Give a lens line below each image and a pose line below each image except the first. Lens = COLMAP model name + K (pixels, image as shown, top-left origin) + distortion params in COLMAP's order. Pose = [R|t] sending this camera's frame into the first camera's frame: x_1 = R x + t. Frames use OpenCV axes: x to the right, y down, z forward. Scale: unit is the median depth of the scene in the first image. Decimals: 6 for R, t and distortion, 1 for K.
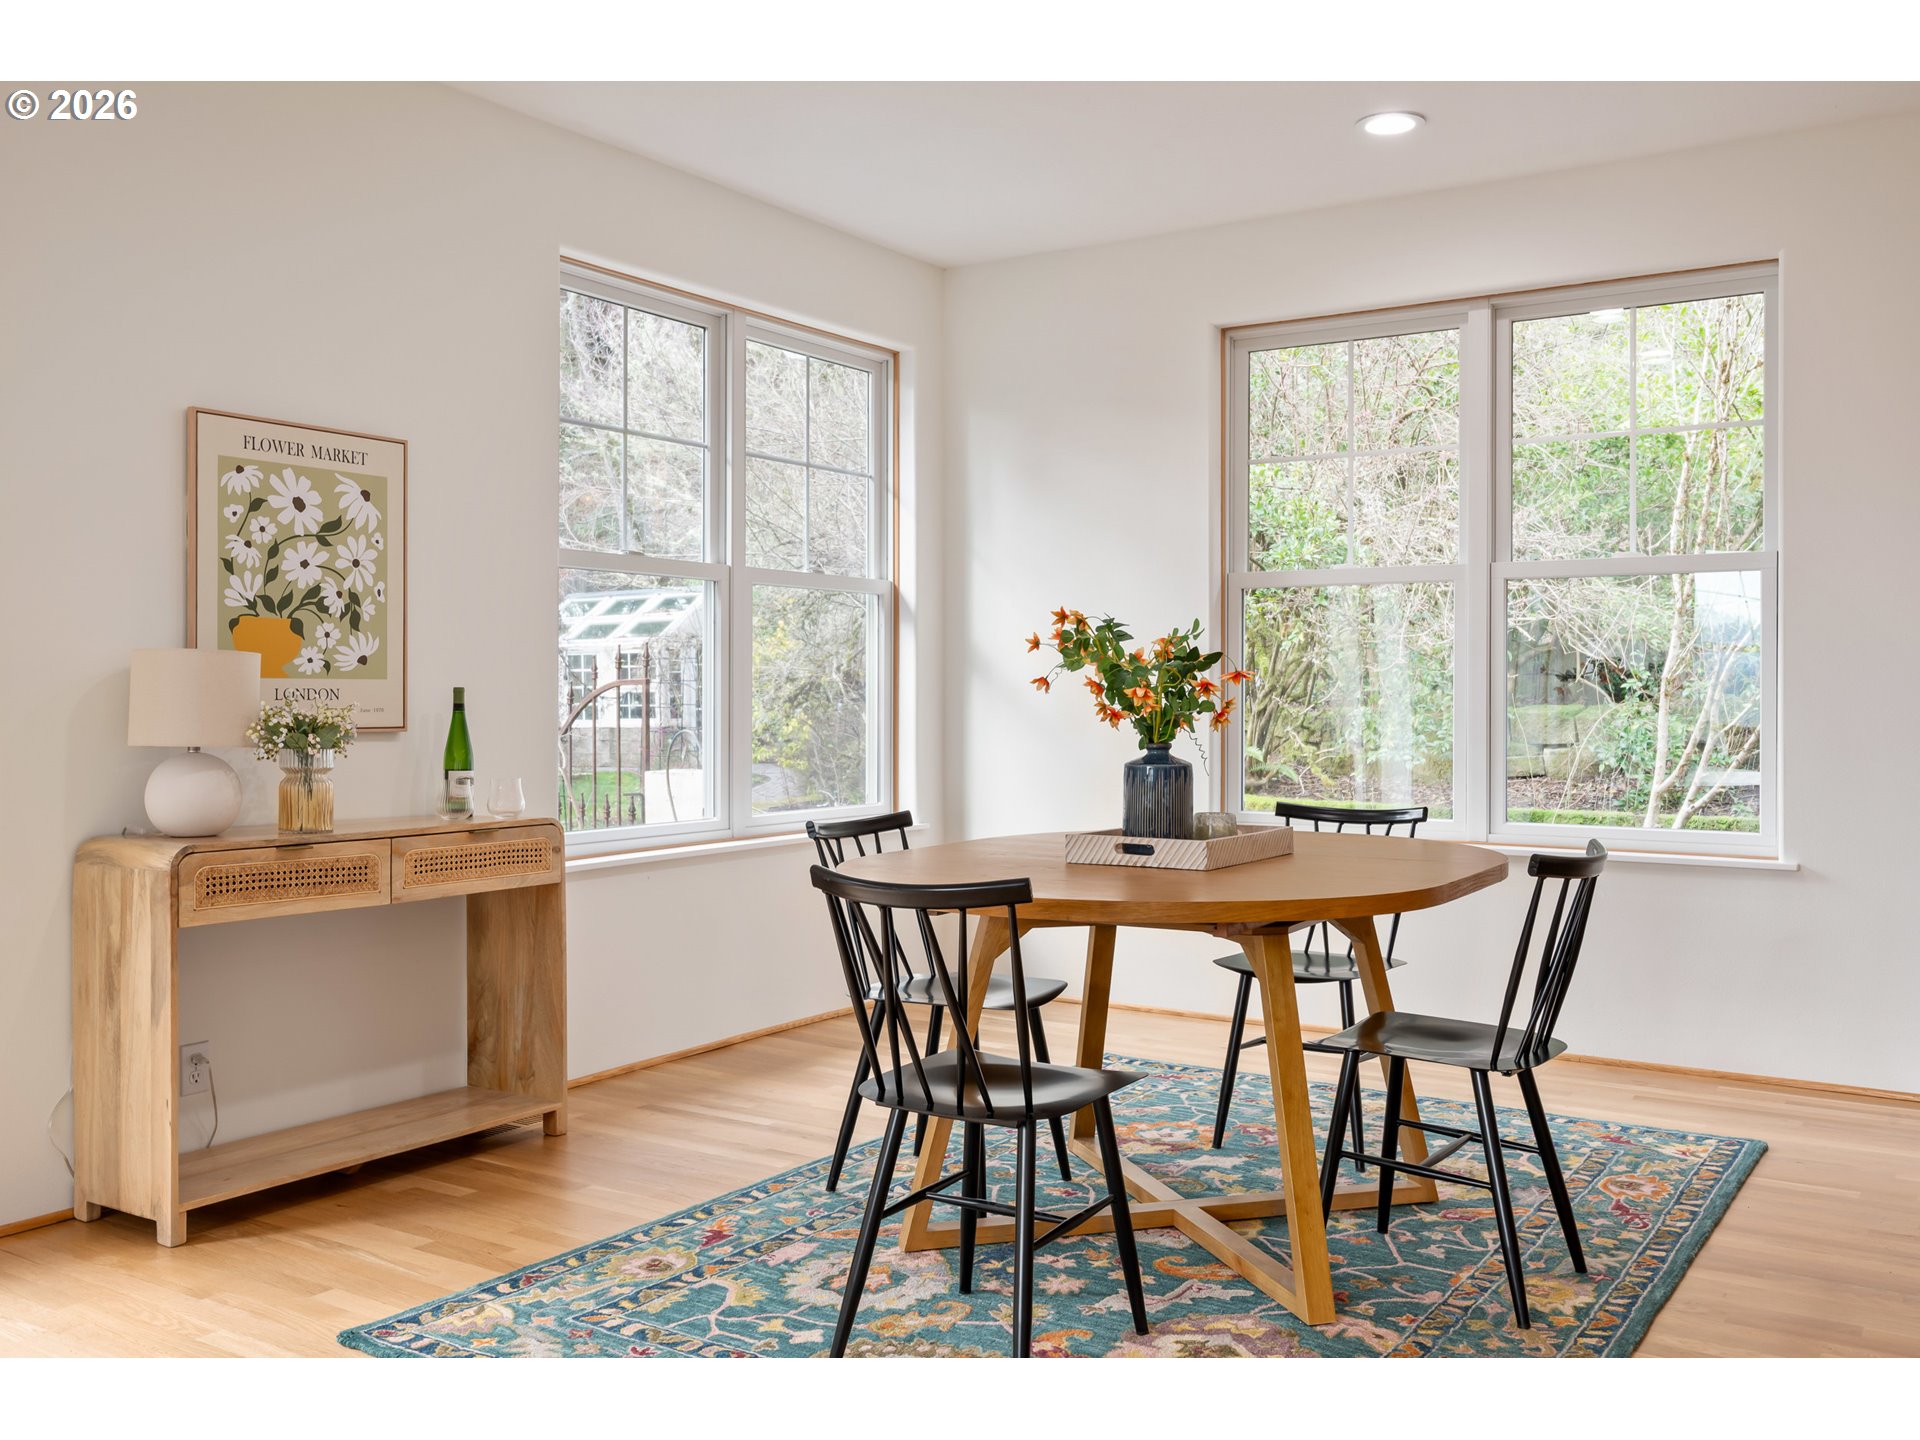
lens RADIAL K [[1699.1, 0, 960.0], [0, 1699.1, 720.0], [0, 0, 1]] dist [0.000465, -0.000010]
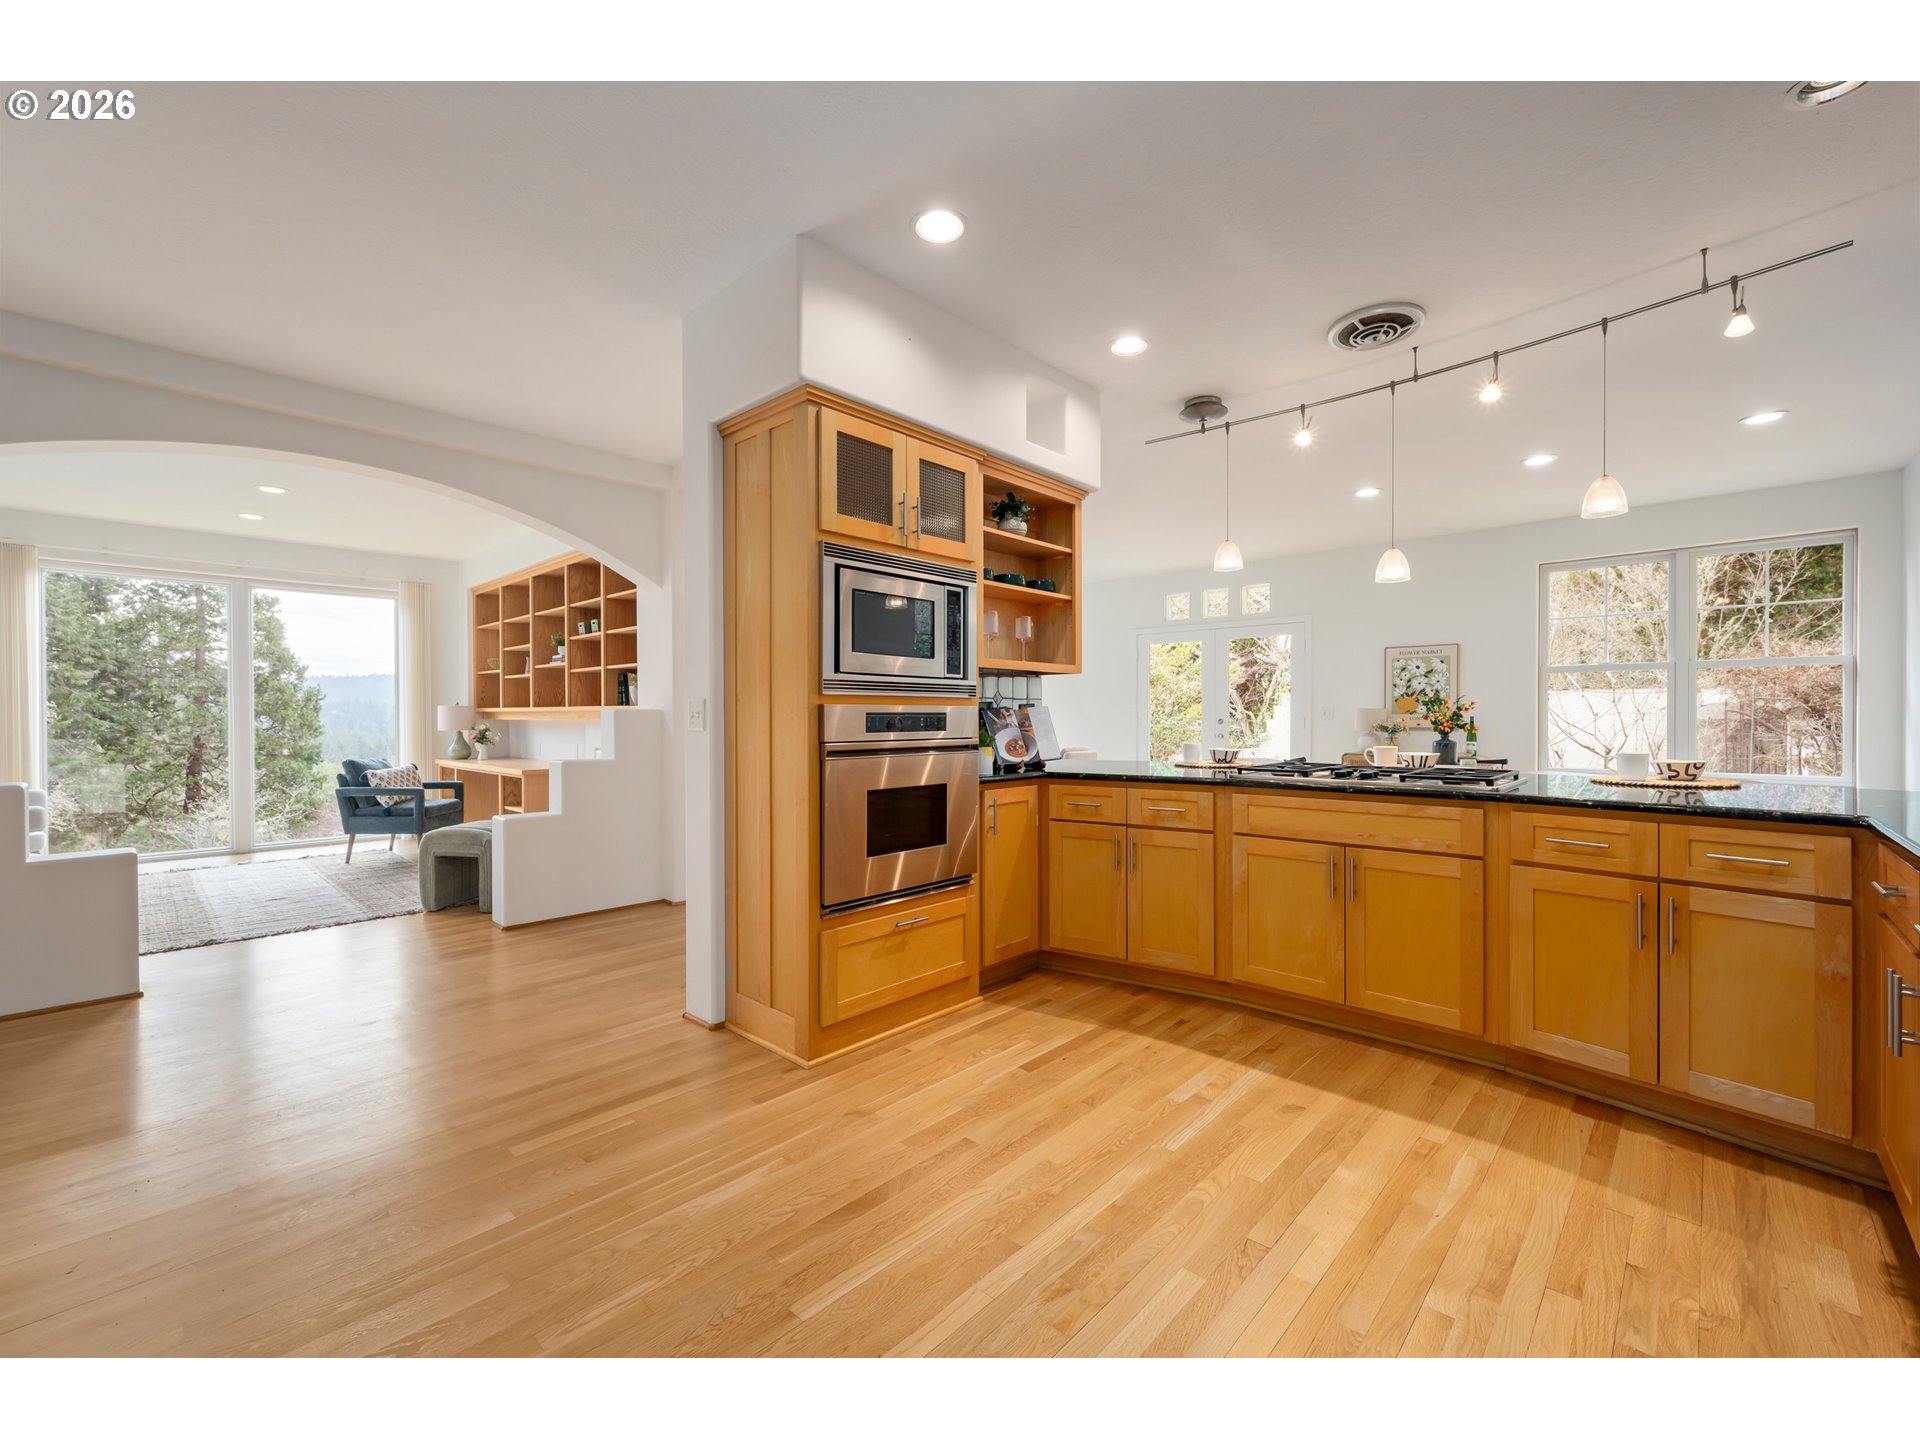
lens RADIAL K [[787.5, 0, 960.0], [0, 787.5, 720.0], [0, 0, 1]] dist [0.000015, -0.000001]
pose [[-0.183577, 0.004066, -0.982997, 1.481901], [-0.008608, 0.999946, 0.005744, -0.013141], [0.982968, 0.009516, -0.183532, 0.333777]]
